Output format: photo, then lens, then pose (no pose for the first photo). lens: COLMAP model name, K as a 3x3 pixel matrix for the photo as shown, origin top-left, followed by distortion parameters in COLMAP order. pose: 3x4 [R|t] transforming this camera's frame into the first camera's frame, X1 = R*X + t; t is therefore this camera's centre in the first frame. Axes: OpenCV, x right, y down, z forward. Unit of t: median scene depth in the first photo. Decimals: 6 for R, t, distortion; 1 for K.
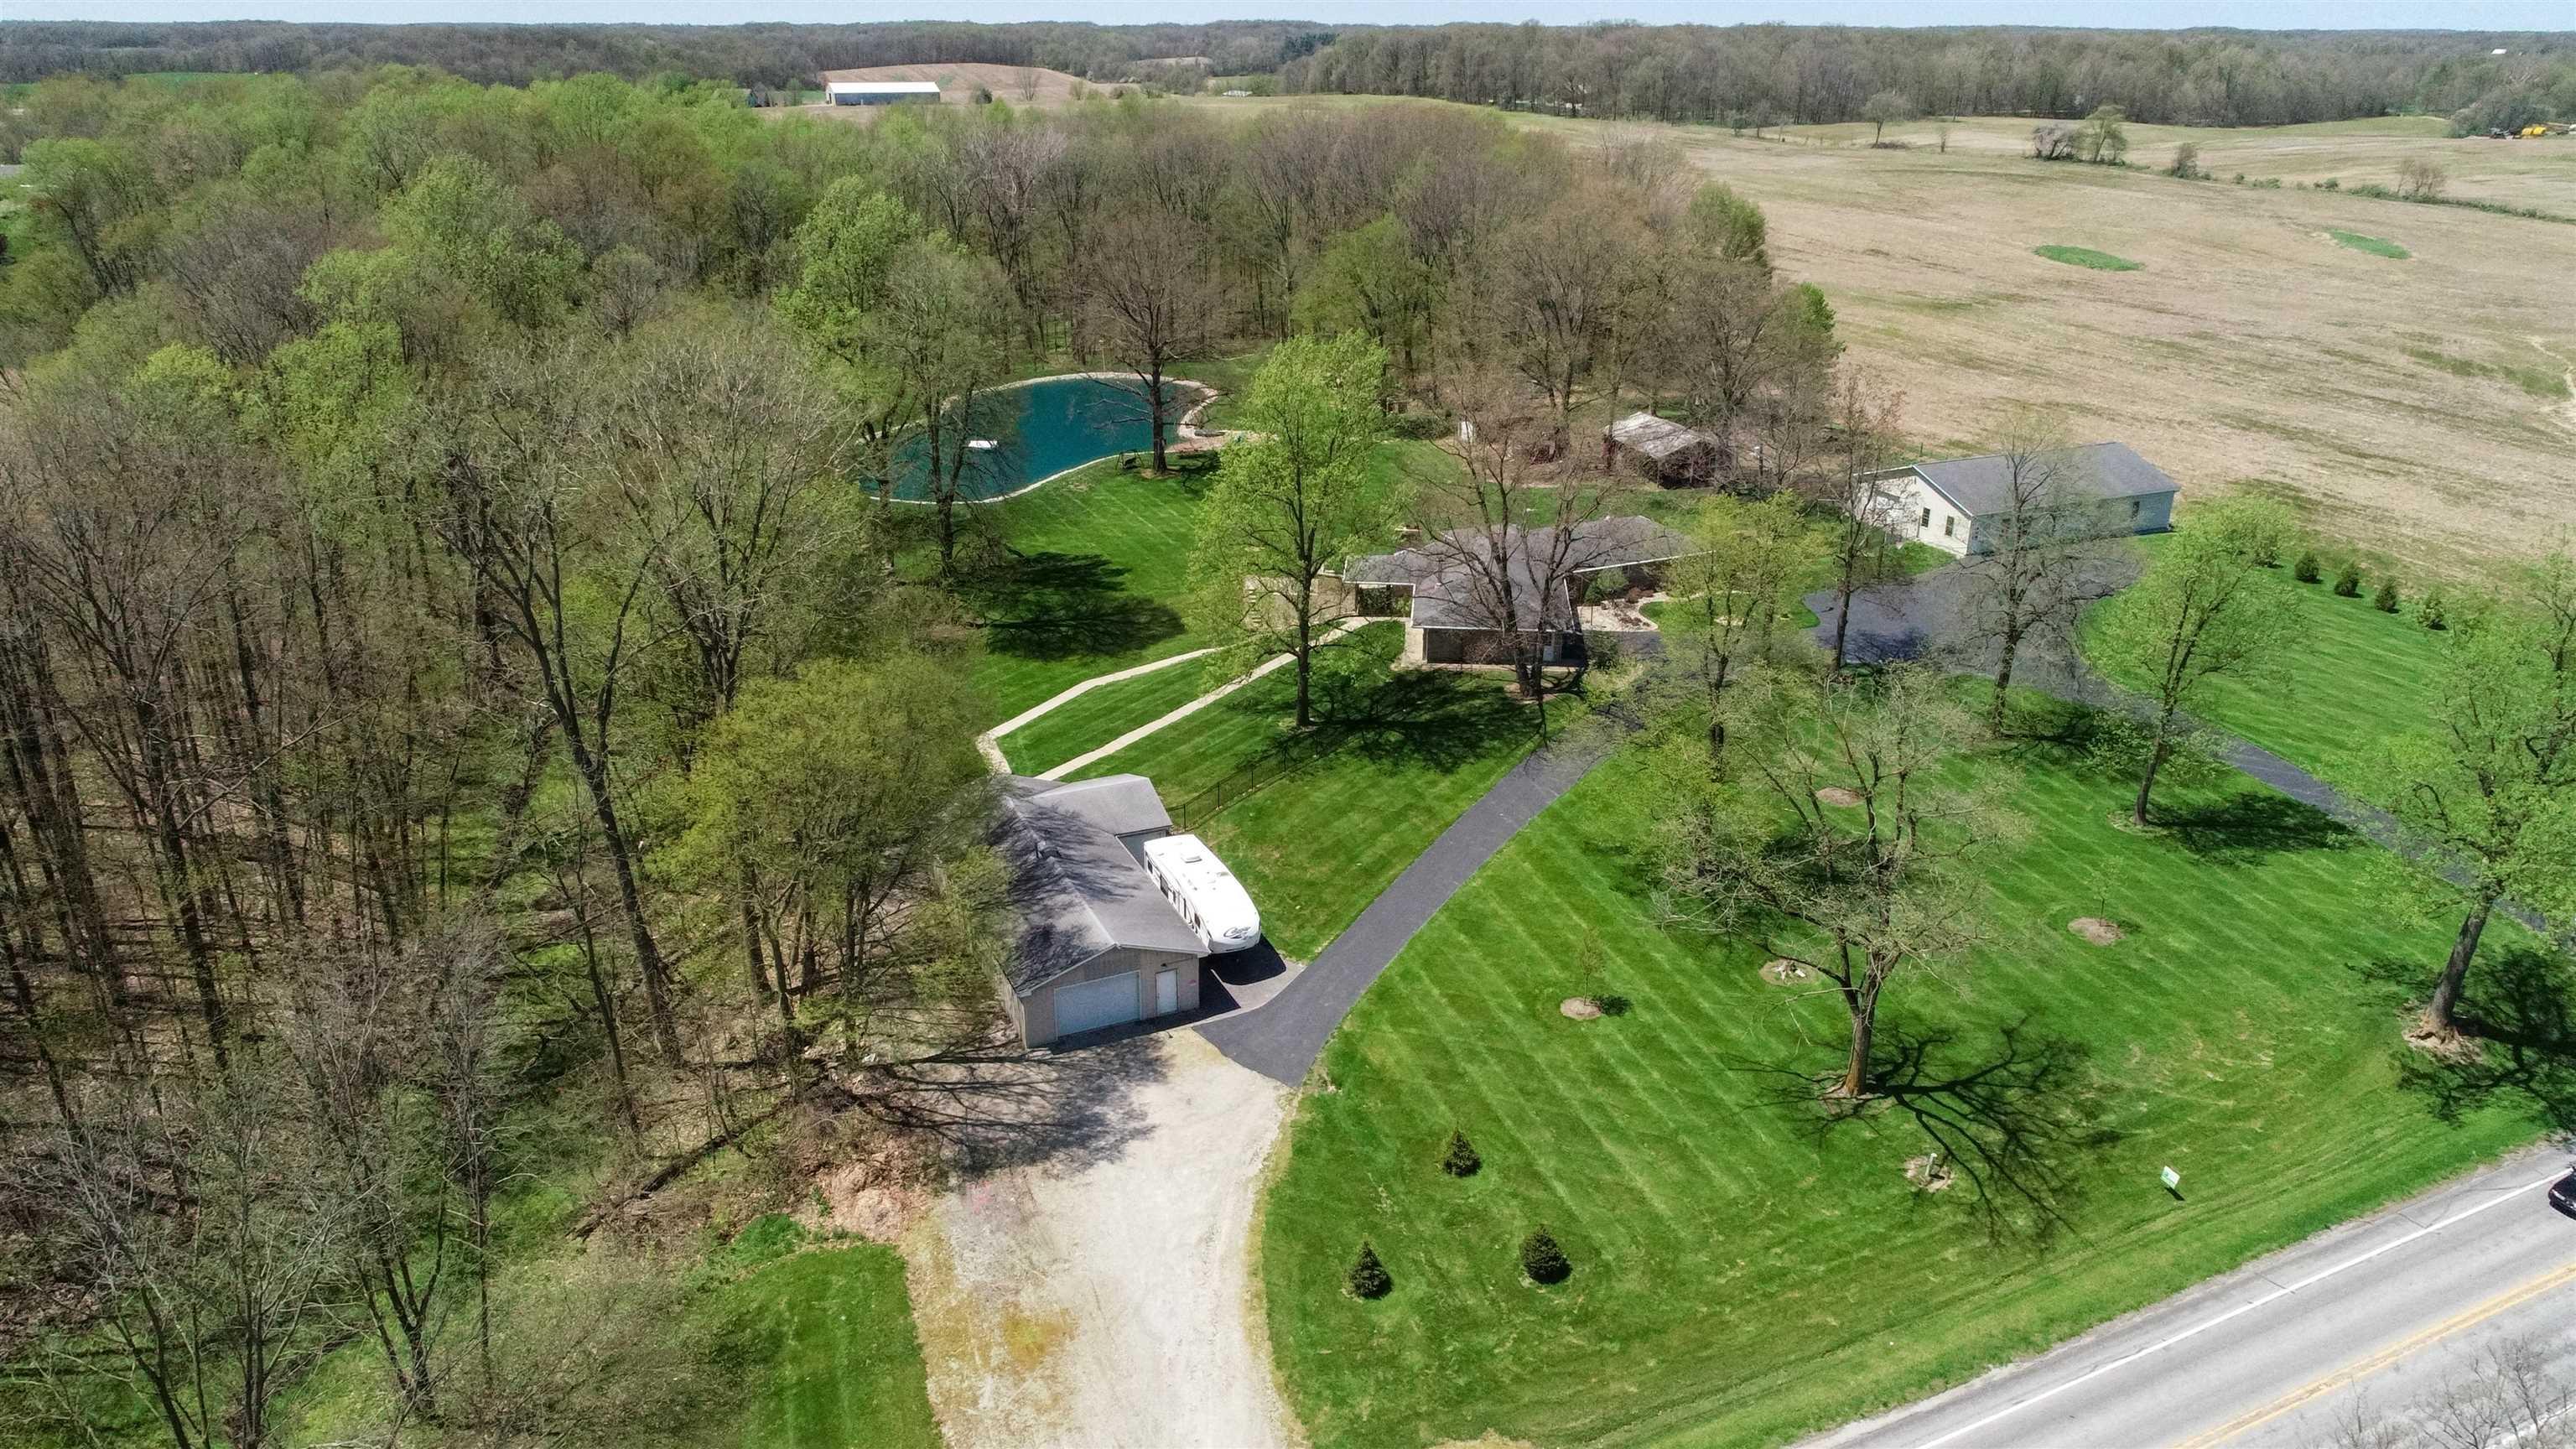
lens RADIAL K [[1700.1, 0, 1288.0], [0, 1700.1, 724.5], [0, 0, 1]] dist [0.008801, 0.001652]
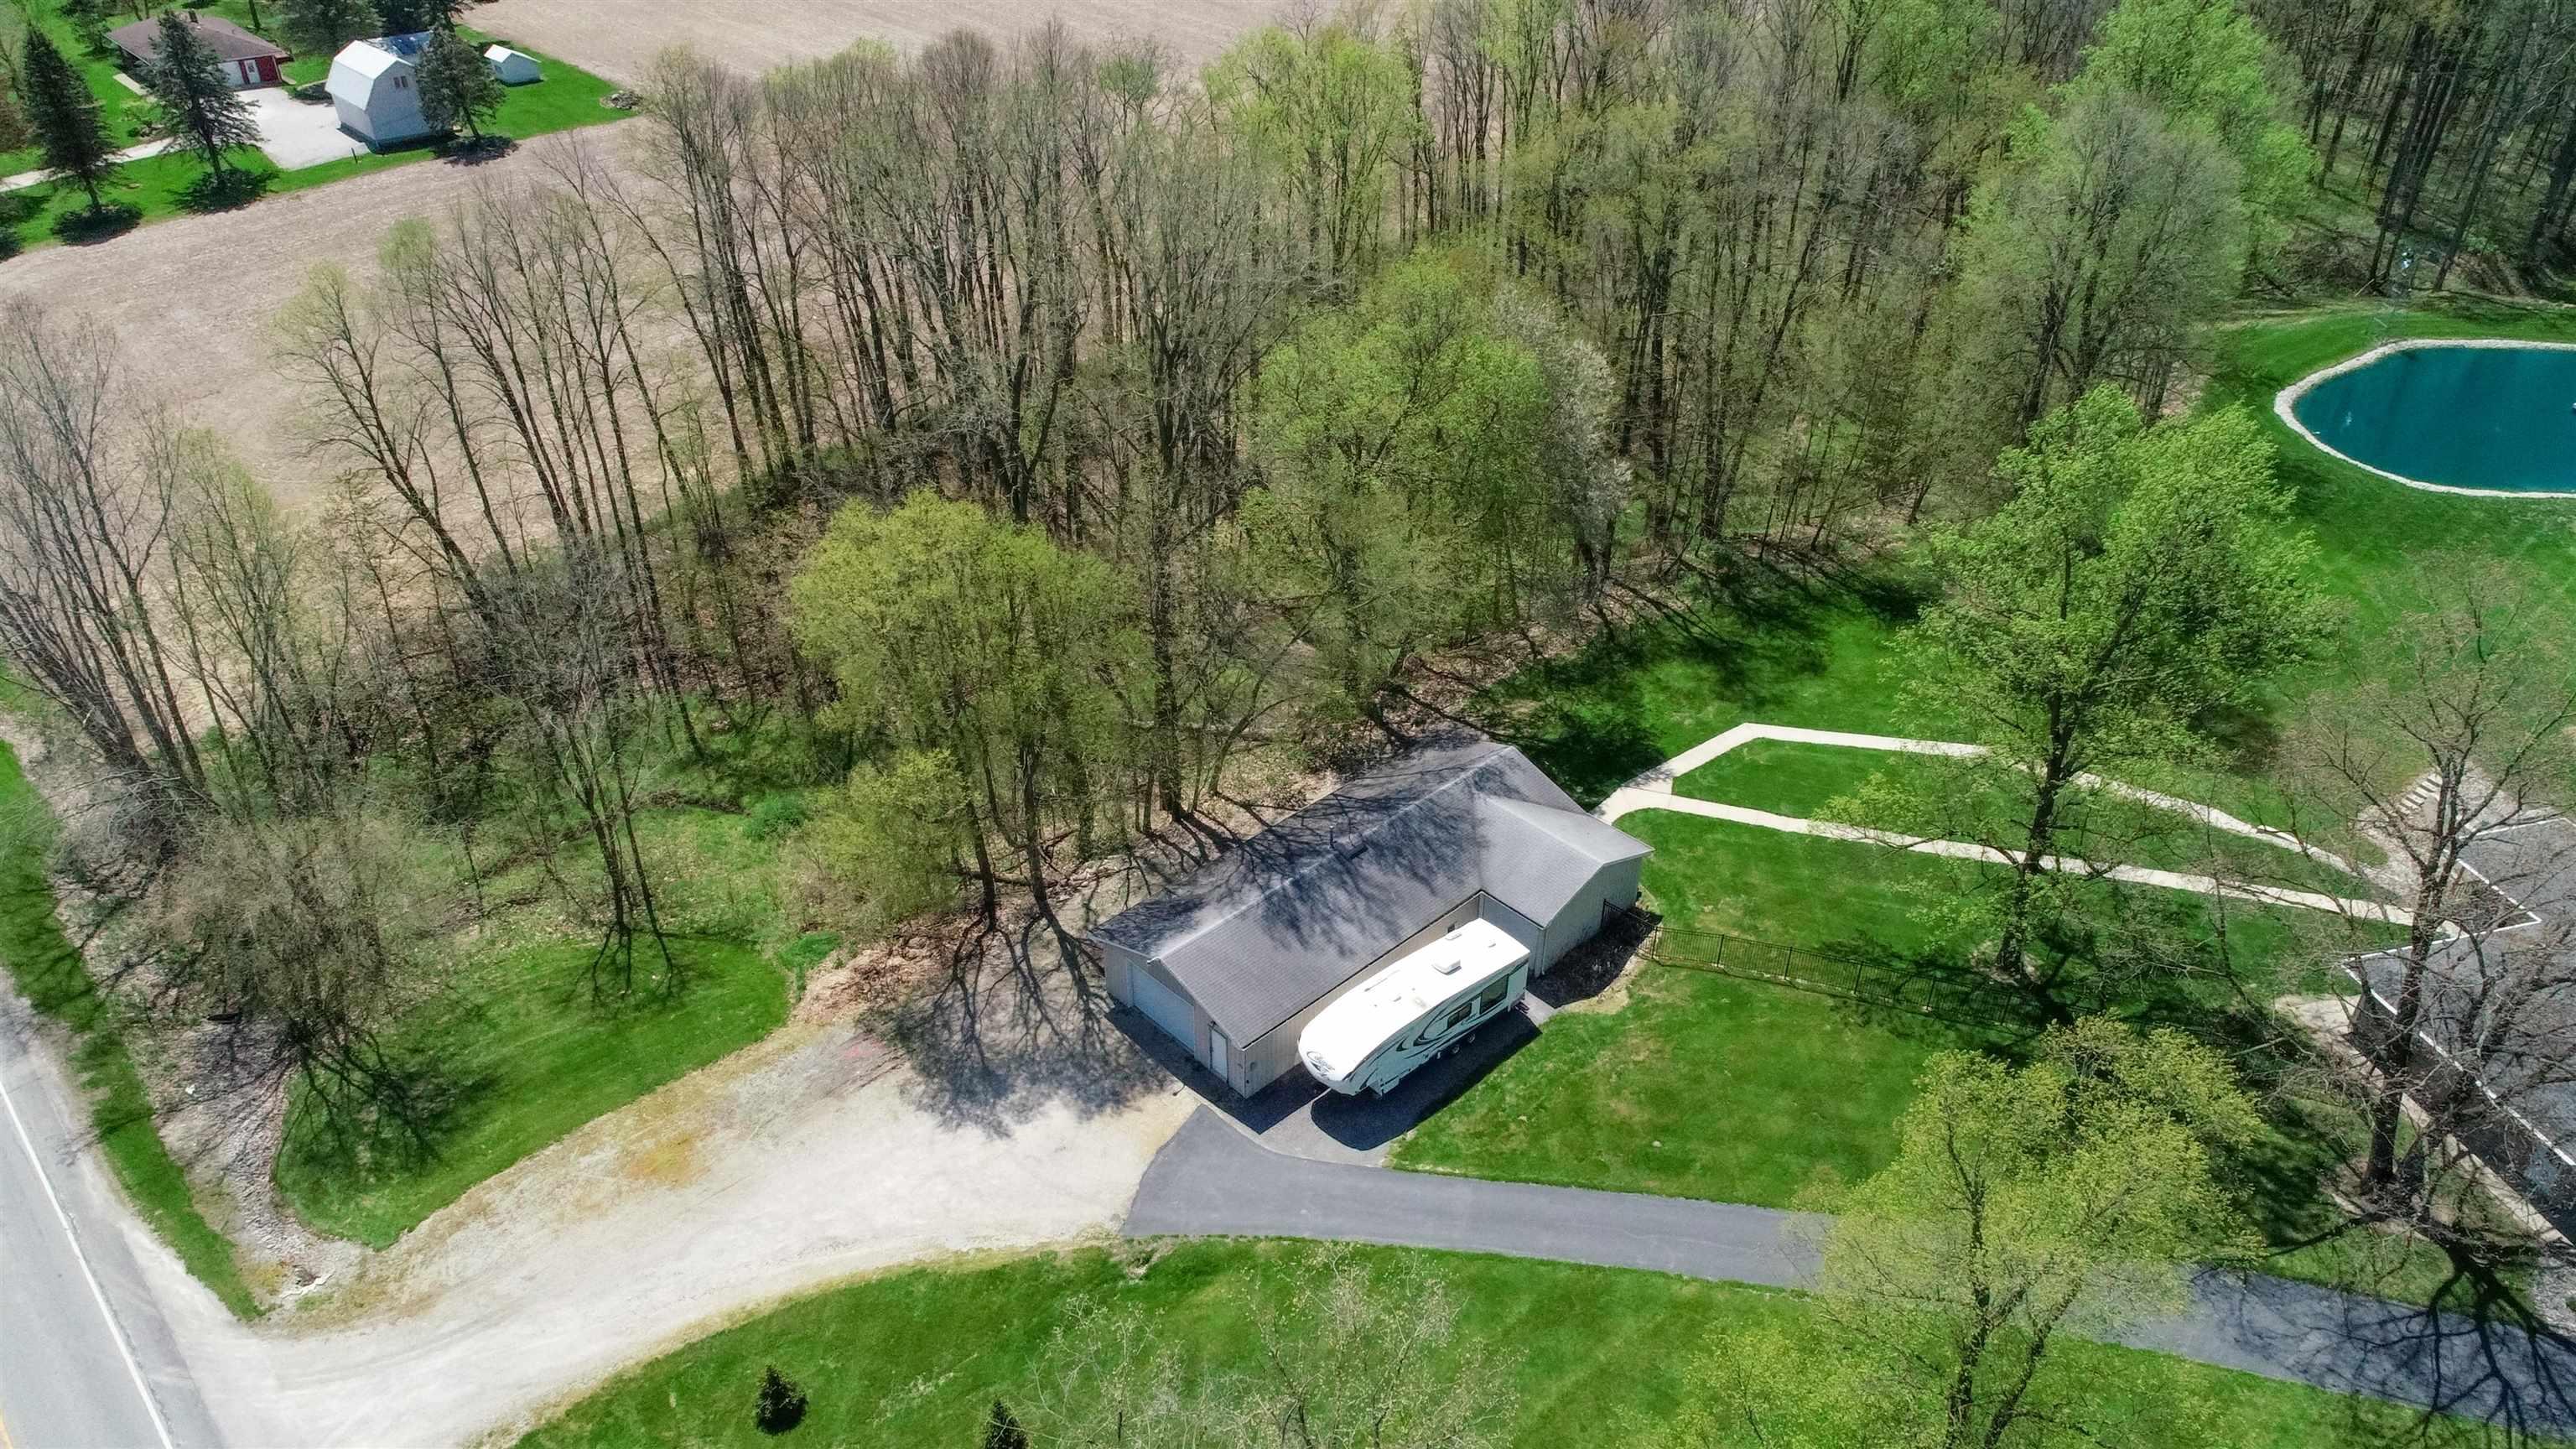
lens RADIAL K [[1700.1, 0, 1288.0], [0, 1700.1, 724.5], [0, 0, 1]] dist [0.008801, 0.001652]
pose [[0.331785, 0.510786, -0.793105, 0.480752], [-0.350482, 0.847295, 0.399067, -0.300019], [0.875832, 0.145564, 0.460141, 0.581371]]
